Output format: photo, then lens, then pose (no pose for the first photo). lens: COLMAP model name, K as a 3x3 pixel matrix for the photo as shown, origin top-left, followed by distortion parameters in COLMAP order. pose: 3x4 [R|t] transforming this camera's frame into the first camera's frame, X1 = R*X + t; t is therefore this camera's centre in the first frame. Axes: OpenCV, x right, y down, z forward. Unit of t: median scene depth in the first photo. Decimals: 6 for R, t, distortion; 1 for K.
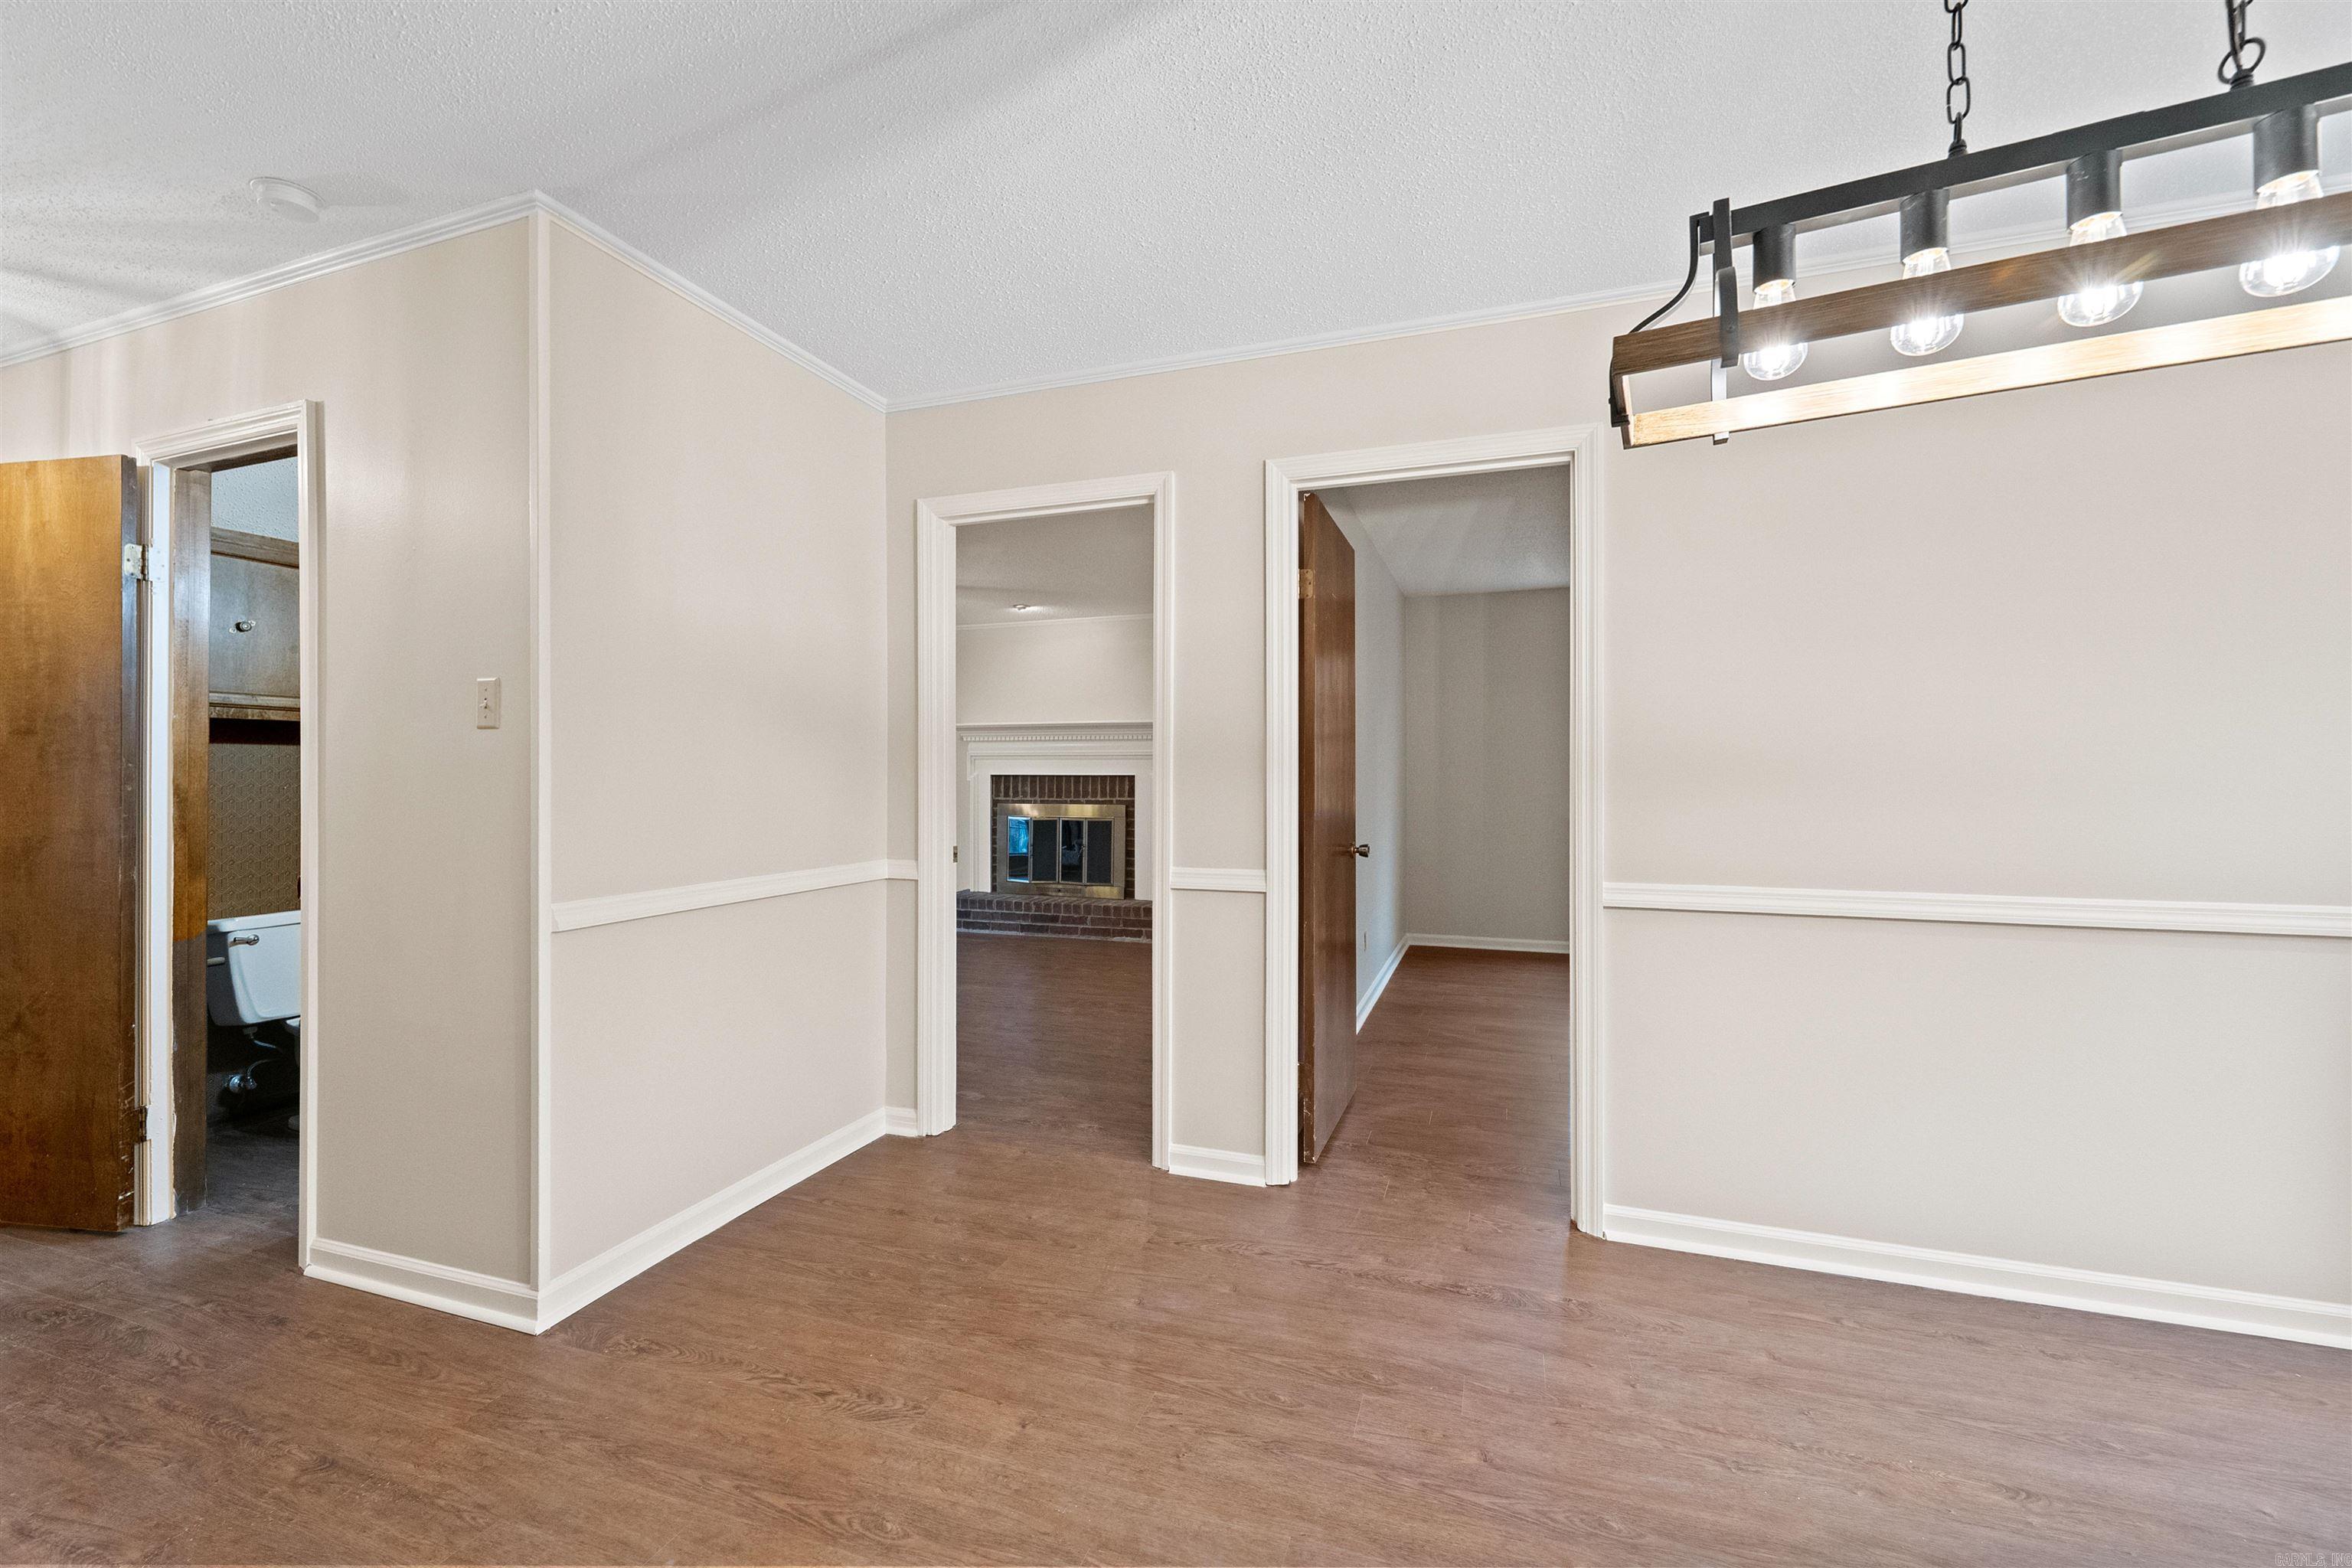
lens RADIAL K [[956.0, 0, 1170.1], [0, 956.0, 778.0], [0, 0, 1]] dist [-0.000851, -0.000767]
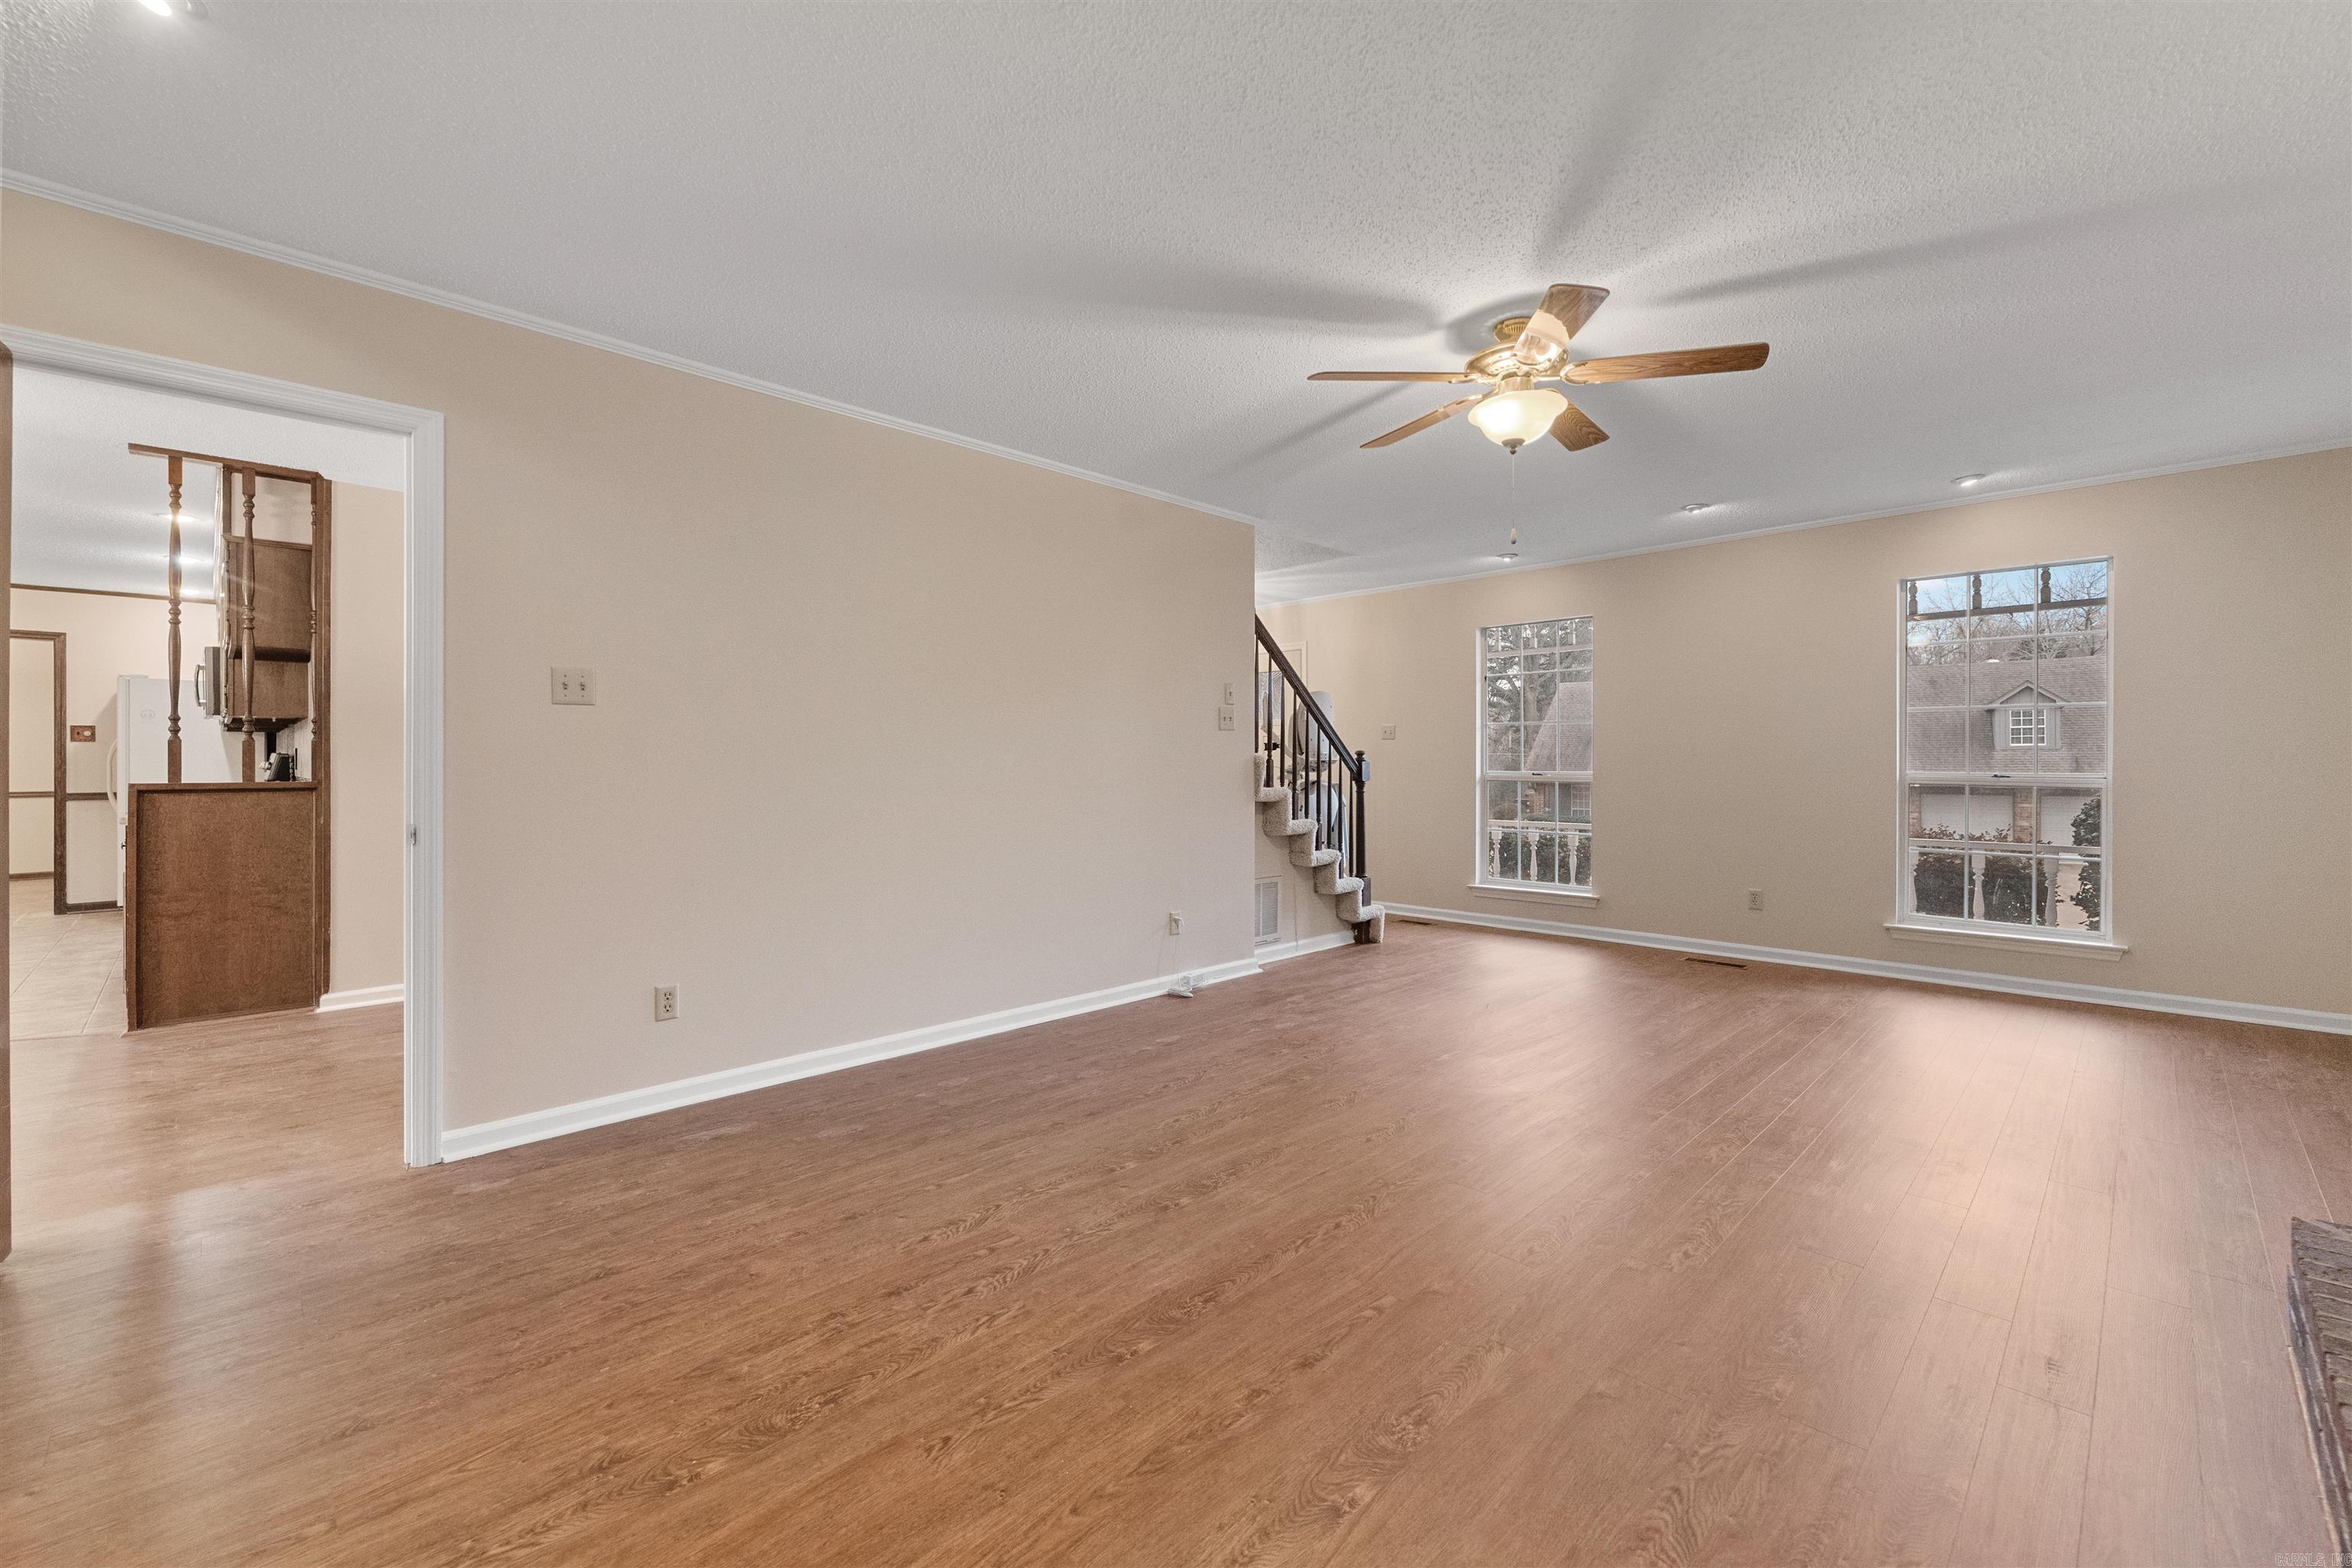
lens RADIAL K [[956.0, 0, 1182.3], [0, 956.0, 769.2], [0, 0, 1]] dist [-0.000851, -0.000767]
pose [[-0.428301, 0.008216, -0.903599, 0.210503], [-0.001636, 0.999950, 0.009868, 0.016889], [0.903635, 0.005705, -0.428266, 1.828196]]
